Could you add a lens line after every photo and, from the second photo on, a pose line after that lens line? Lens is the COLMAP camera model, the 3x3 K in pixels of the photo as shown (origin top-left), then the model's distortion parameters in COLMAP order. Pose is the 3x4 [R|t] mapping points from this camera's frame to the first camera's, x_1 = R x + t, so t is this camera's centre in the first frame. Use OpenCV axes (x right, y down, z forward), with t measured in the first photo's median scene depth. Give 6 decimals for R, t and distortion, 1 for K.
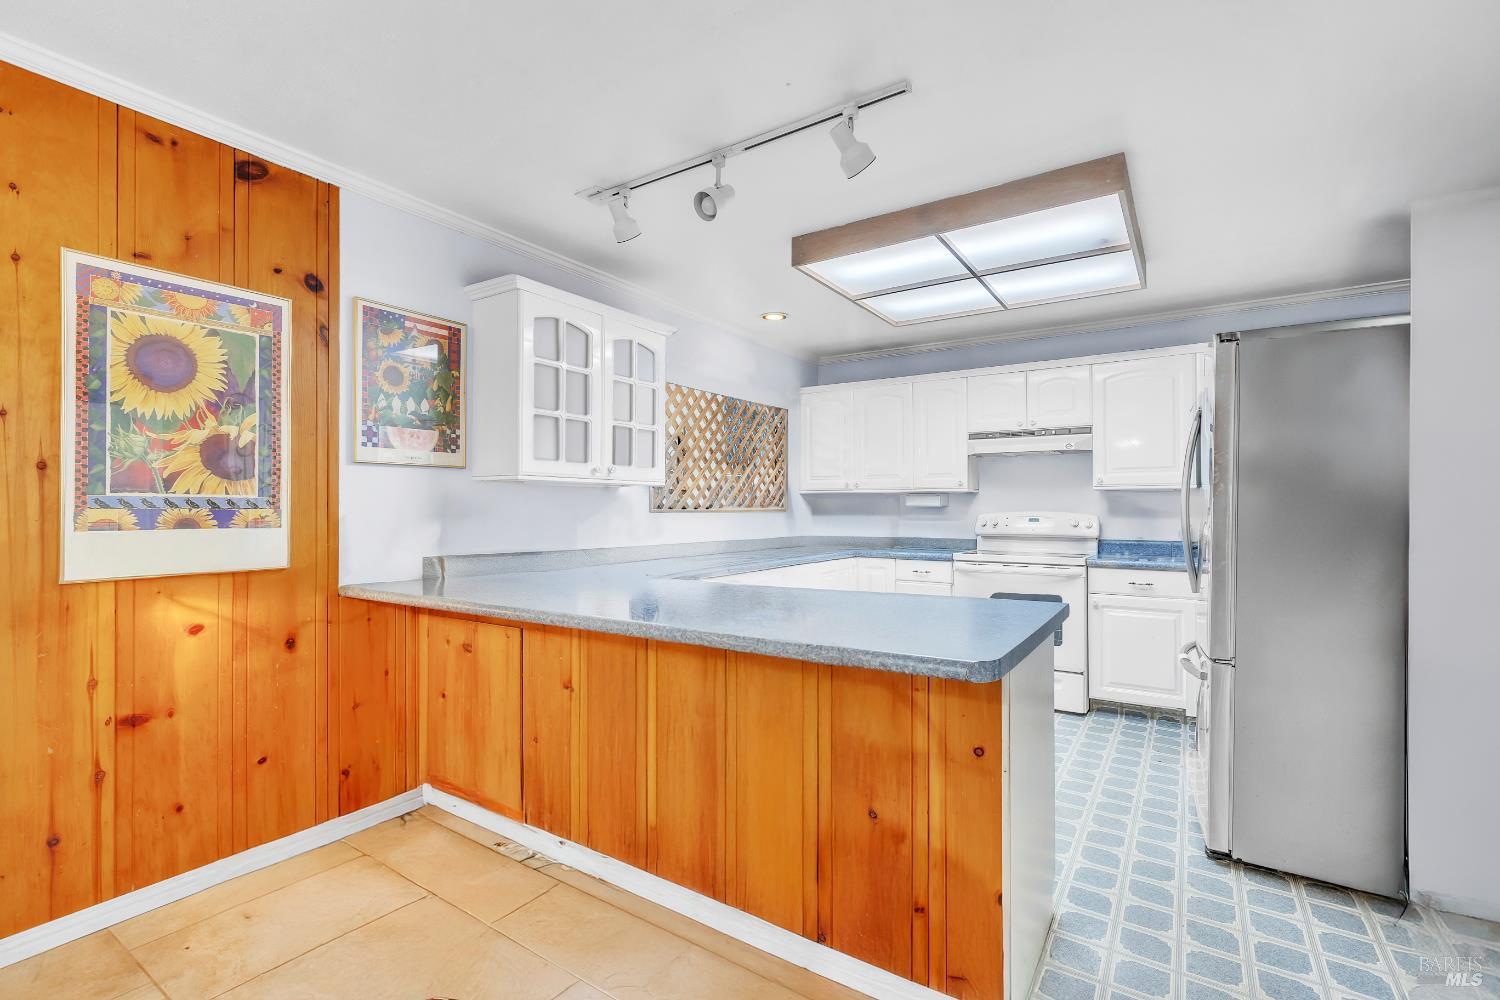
lens RADIAL K [[674.0, 0, 747.3], [0, 674.0, 507.1], [0, 0, 1]] dist [0.003584, 0.000658]
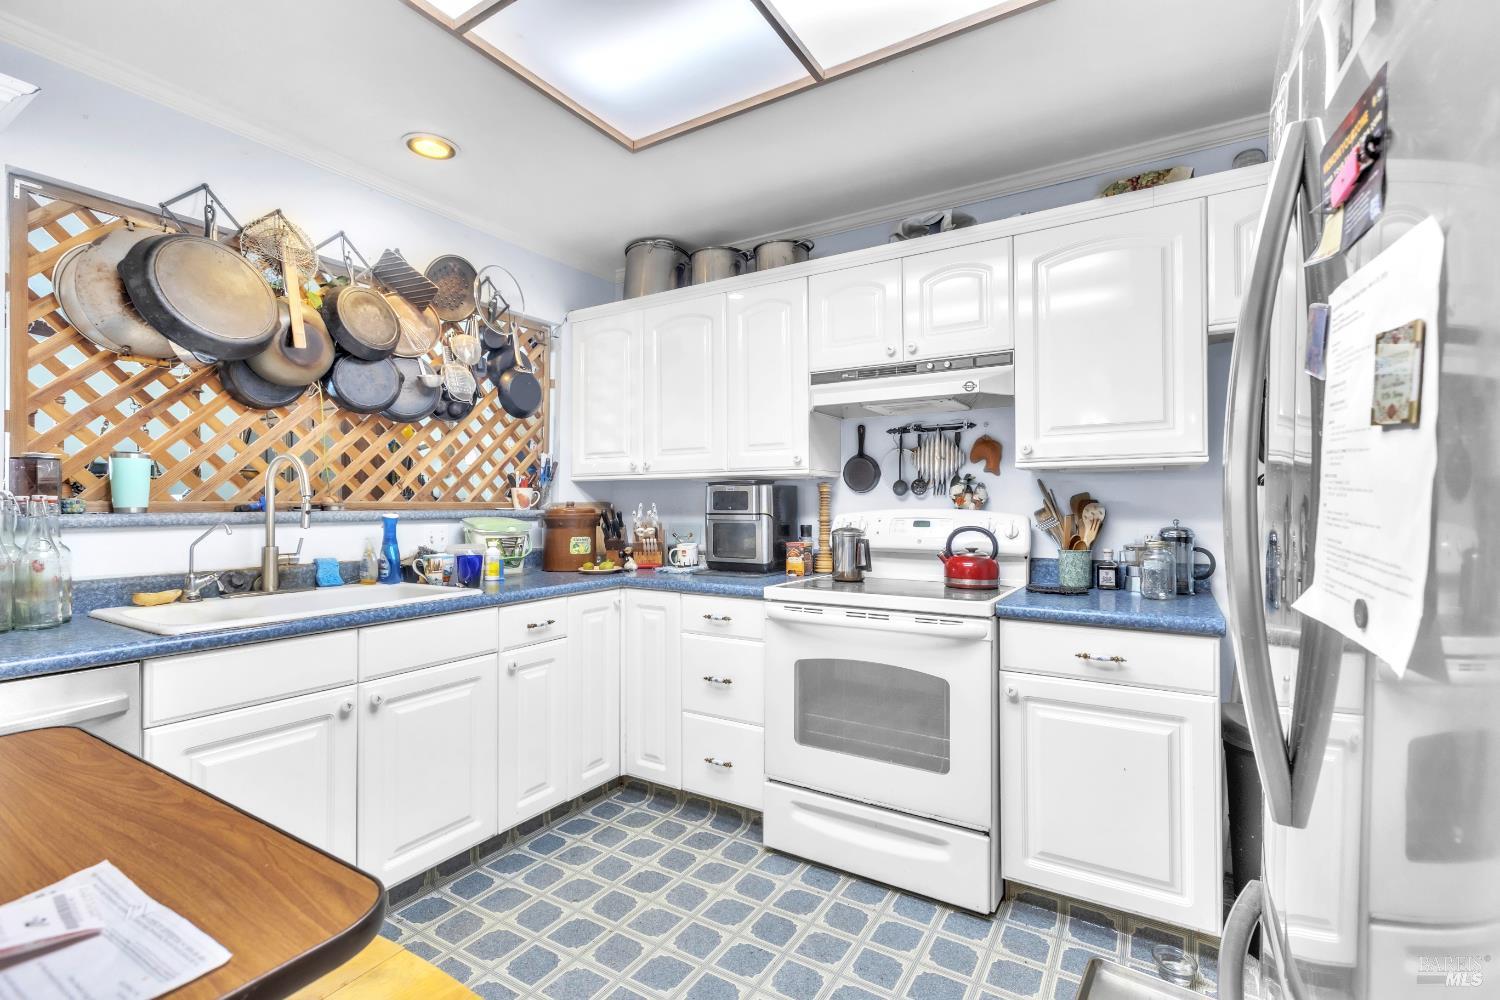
lens RADIAL K [[674.0, 0, 752.4], [0, 674.0, 504.8], [0, 0, 1]] dist [0.003584, 0.000658]
pose [[0.999266, -0.002470, 0.038232, 0.275967], [0.002355, 0.999993, 0.003057, 0.001017], [-0.038239, -0.002965, 0.999264, 0.460318]]
